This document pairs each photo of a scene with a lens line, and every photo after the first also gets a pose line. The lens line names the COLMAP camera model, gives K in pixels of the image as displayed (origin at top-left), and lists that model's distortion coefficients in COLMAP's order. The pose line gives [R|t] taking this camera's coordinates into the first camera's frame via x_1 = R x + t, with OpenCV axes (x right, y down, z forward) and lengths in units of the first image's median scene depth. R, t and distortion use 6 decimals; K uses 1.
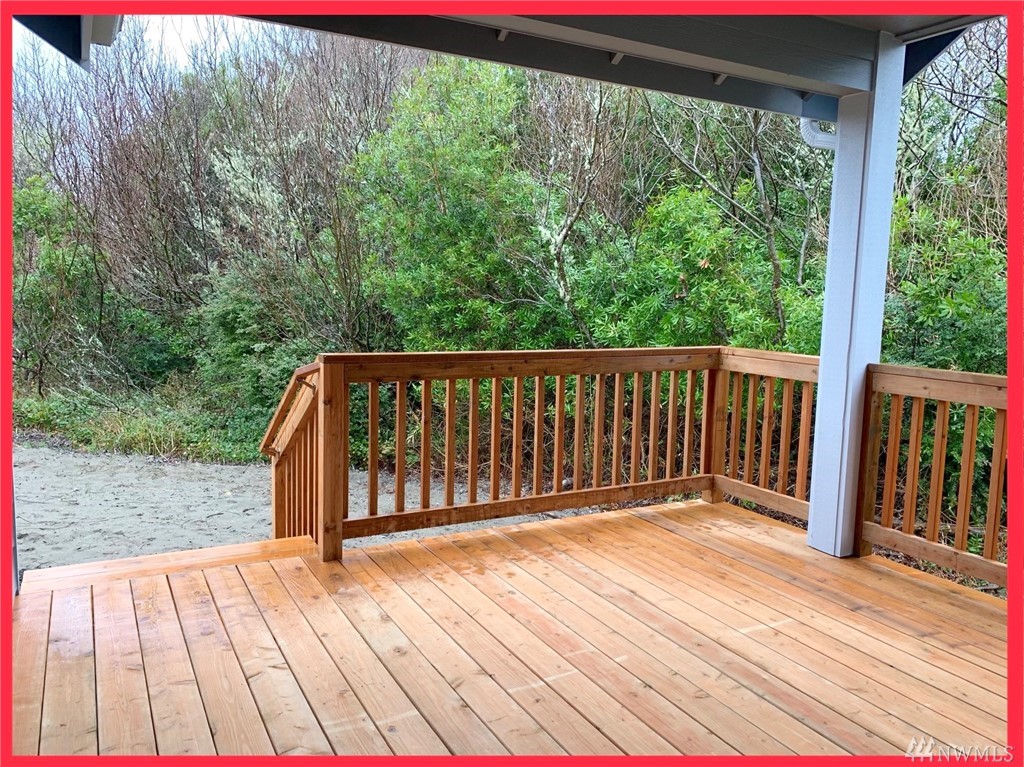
lens RADIAL K [[790.2, 0, 514.9], [0, 790.2, 378.7], [0, 0, 1]] dist [0.034815, -0.041995]
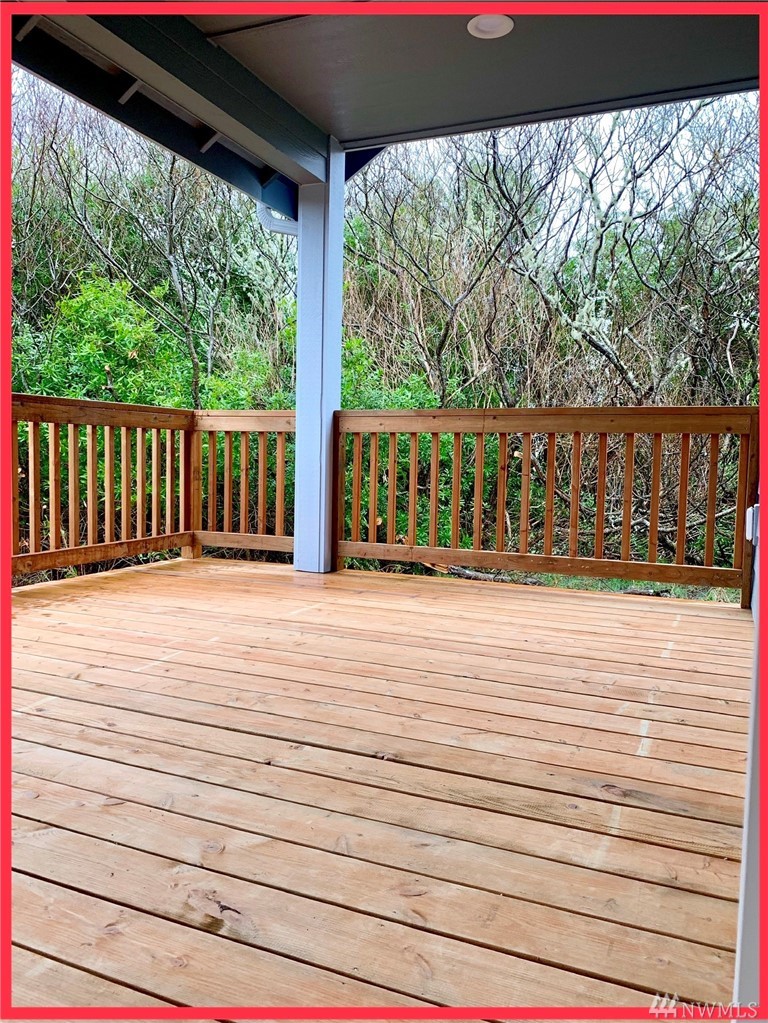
lens RADIAL K [[789.4, 0, 384.0], [0, 789.4, 511.5], [0, 0, 1]] dist [0.034815, -0.041995]
pose [[0.793841, -0.055093, 0.605625, -0.214939], [0.071091, 0.997467, -0.002445, 0.133121], [-0.603956, 0.044995, 0.795746, 0.001817]]
